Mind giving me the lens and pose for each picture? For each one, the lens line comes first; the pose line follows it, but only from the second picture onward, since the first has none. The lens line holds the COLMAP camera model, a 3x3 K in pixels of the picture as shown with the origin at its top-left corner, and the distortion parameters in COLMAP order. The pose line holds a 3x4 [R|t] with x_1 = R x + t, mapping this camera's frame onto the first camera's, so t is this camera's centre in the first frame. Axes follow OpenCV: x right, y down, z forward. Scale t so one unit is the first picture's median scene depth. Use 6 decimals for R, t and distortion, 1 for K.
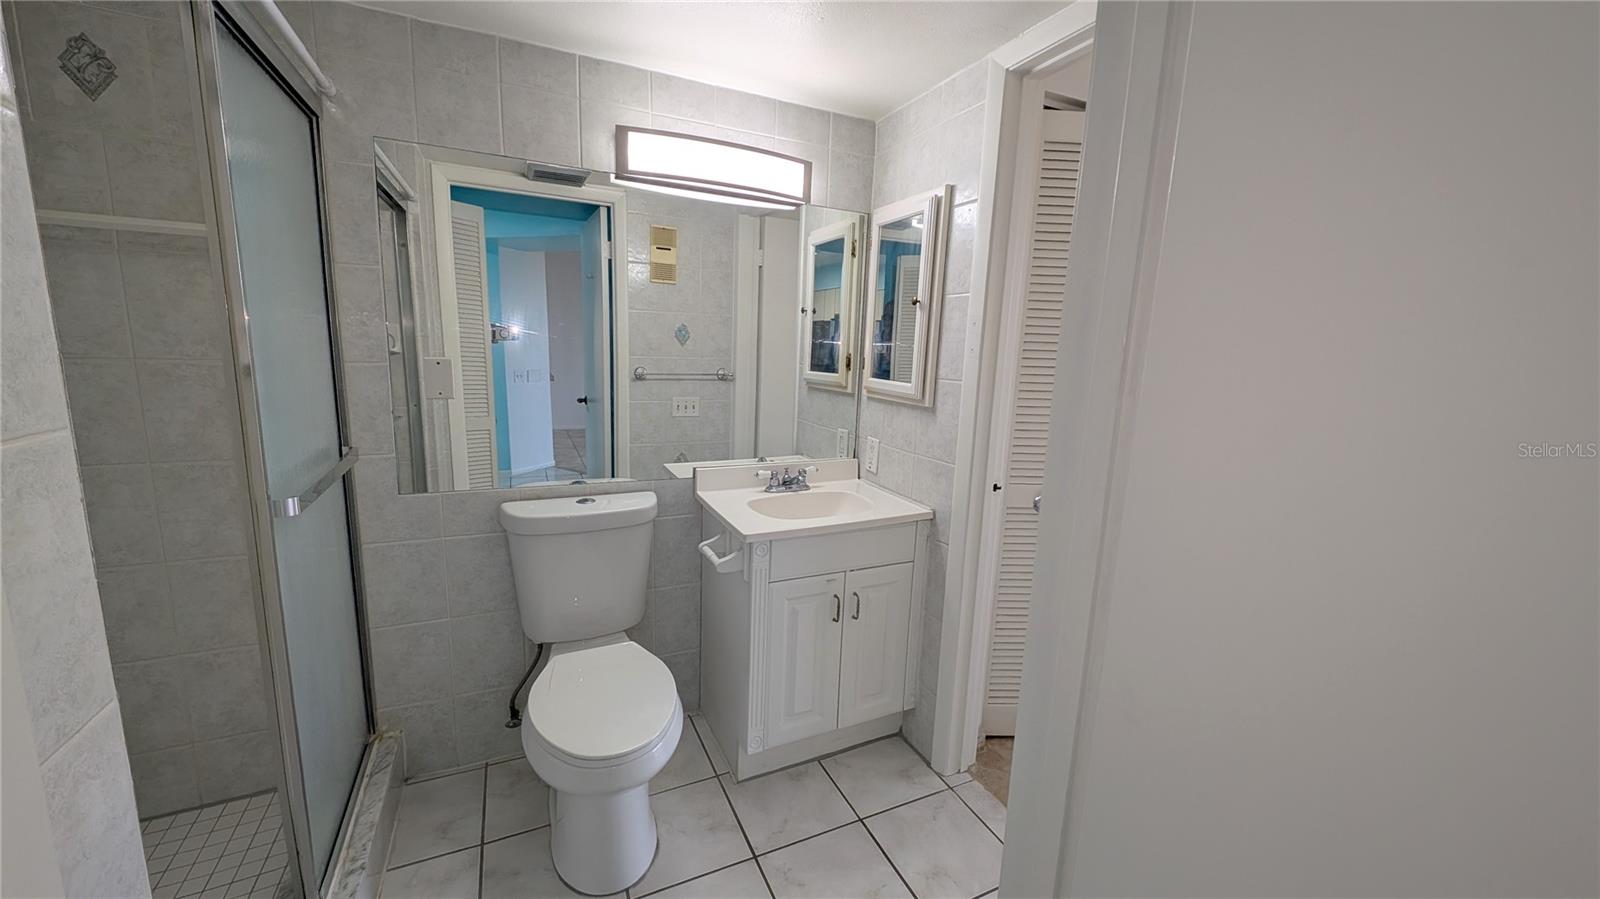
lens RADIAL K [[593.9, 0, 801.4], [0, 593.9, 443.8], [0, 0, 1]] dist [0.007080, -0.000063]
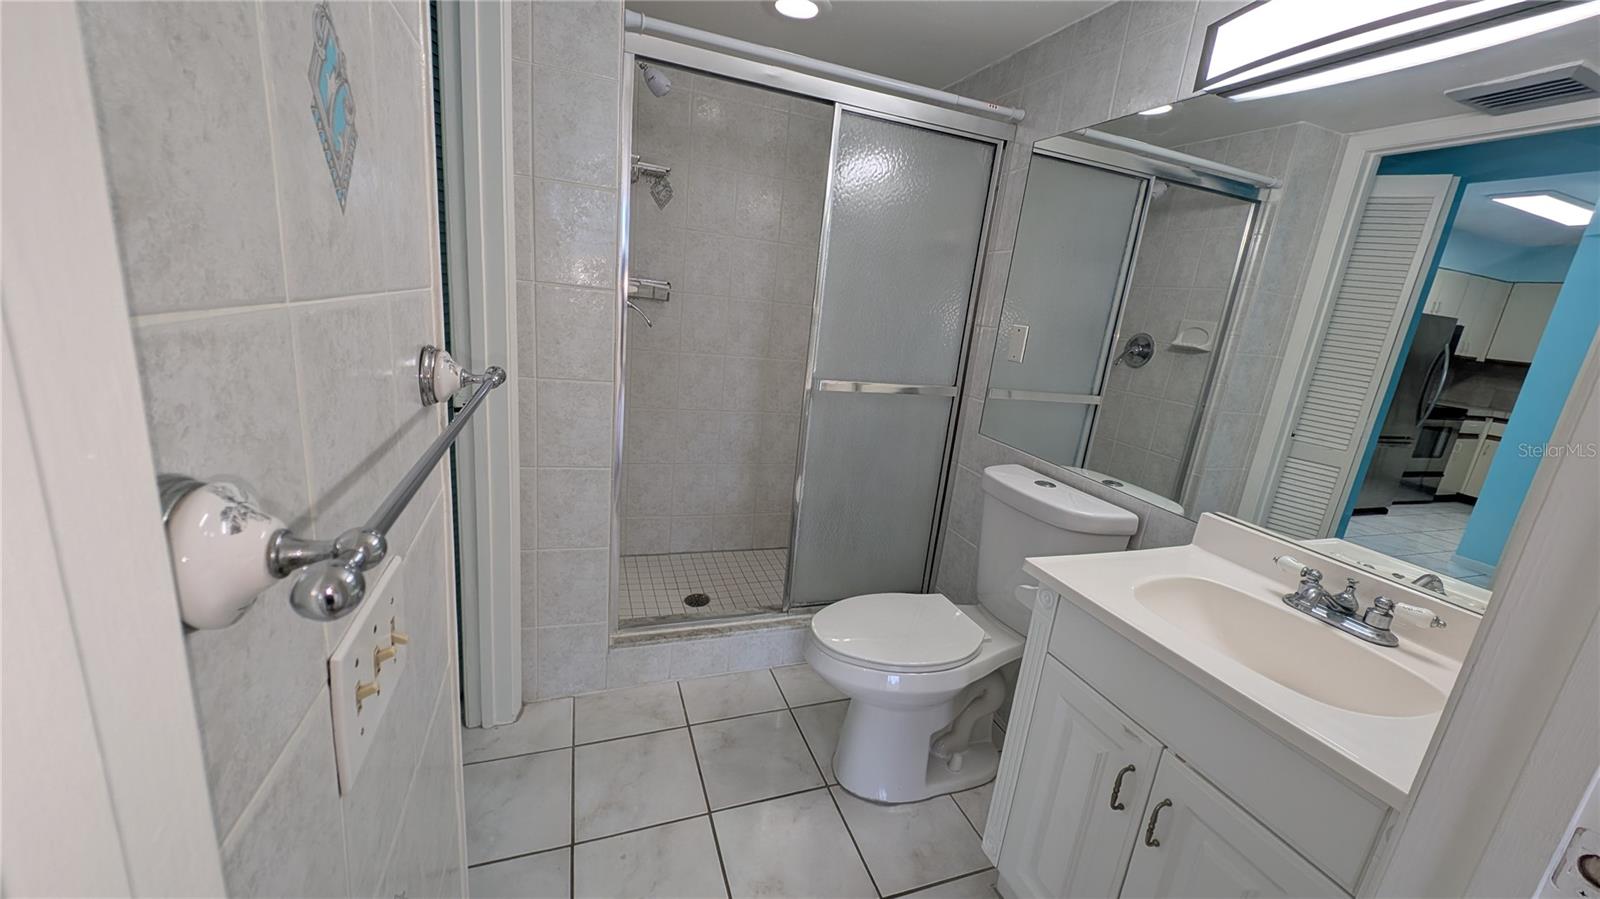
lens RADIAL K [[593.9, 0, 802.4], [0, 593.9, 453.2], [0, 0, 1]] dist [0.007080, -0.000063]
pose [[-0.098323, 0.198366, -0.975184, 0.491086], [-0.275030, 0.936349, 0.218196, -0.040370], [0.956395, 0.289659, -0.037508, 0.575473]]
